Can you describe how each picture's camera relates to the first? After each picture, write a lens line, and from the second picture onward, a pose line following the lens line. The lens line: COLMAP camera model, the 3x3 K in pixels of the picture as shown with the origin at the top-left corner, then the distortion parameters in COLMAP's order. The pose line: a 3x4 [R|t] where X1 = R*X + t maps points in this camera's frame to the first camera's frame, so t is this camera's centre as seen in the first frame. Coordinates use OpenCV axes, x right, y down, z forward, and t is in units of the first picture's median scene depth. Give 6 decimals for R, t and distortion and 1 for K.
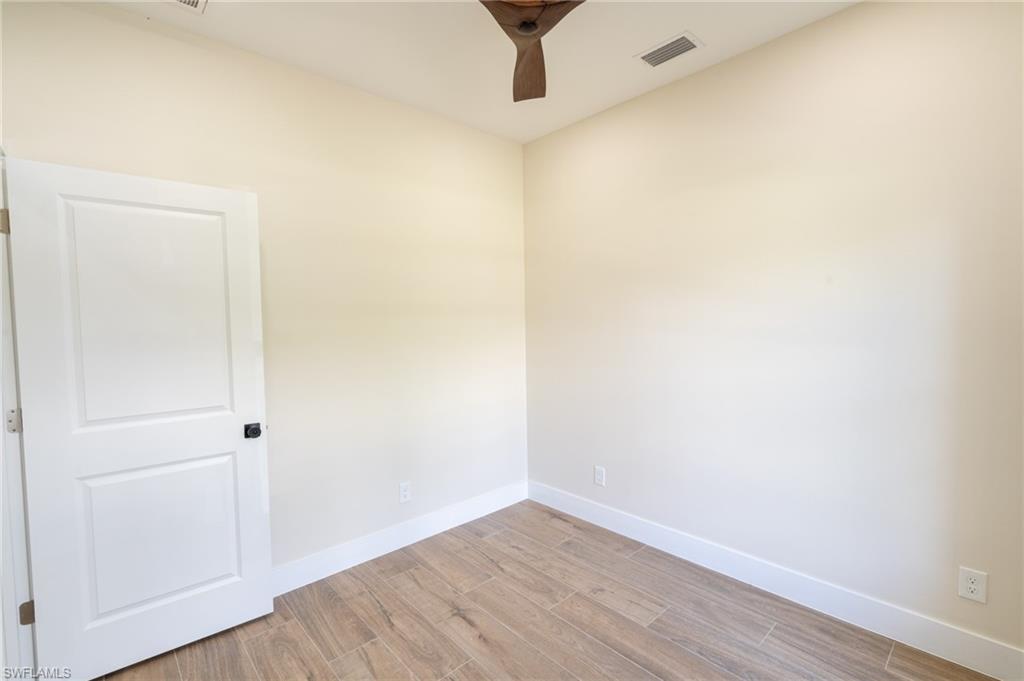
lens RADIAL K [[451.2, 0, 512.0], [0, 451.2, 340.5], [0, 0, 1]] dist [-0.002645, -0.000095]
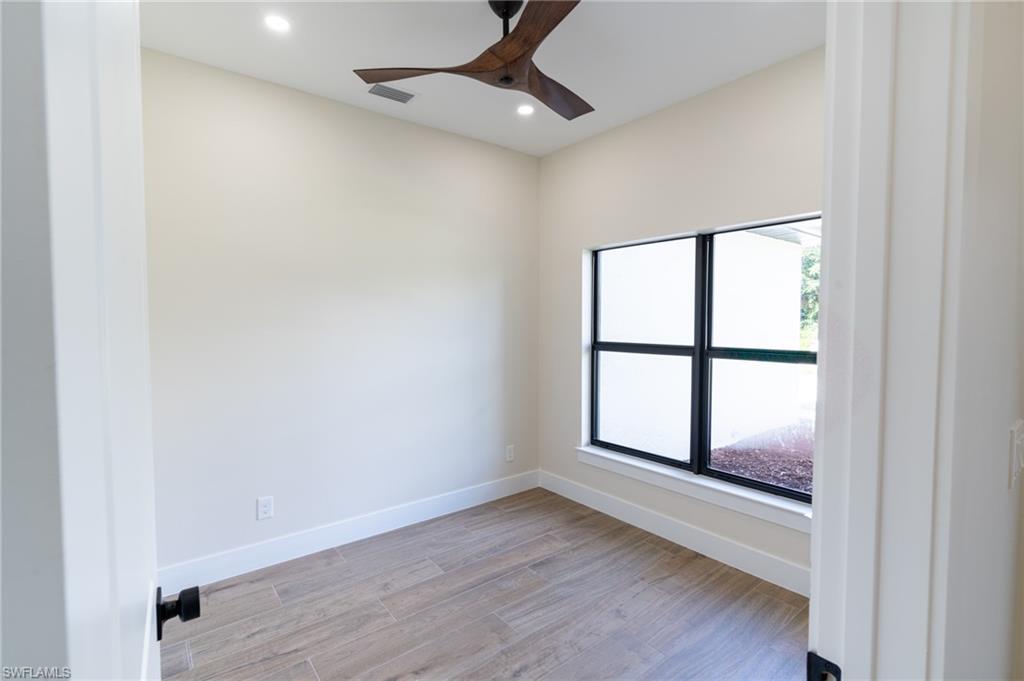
lens RADIAL K [[458.6, 0, 510.6], [0, 458.6, 339.6], [0, 0, 1]] dist [-0.002263, 0.001173]
pose [[0.096167, -0.026642, 0.995009, -0.794466], [0.040842, 0.998905, 0.022799, -0.020893], [-0.994527, 0.038445, 0.097149, 0.582617]]
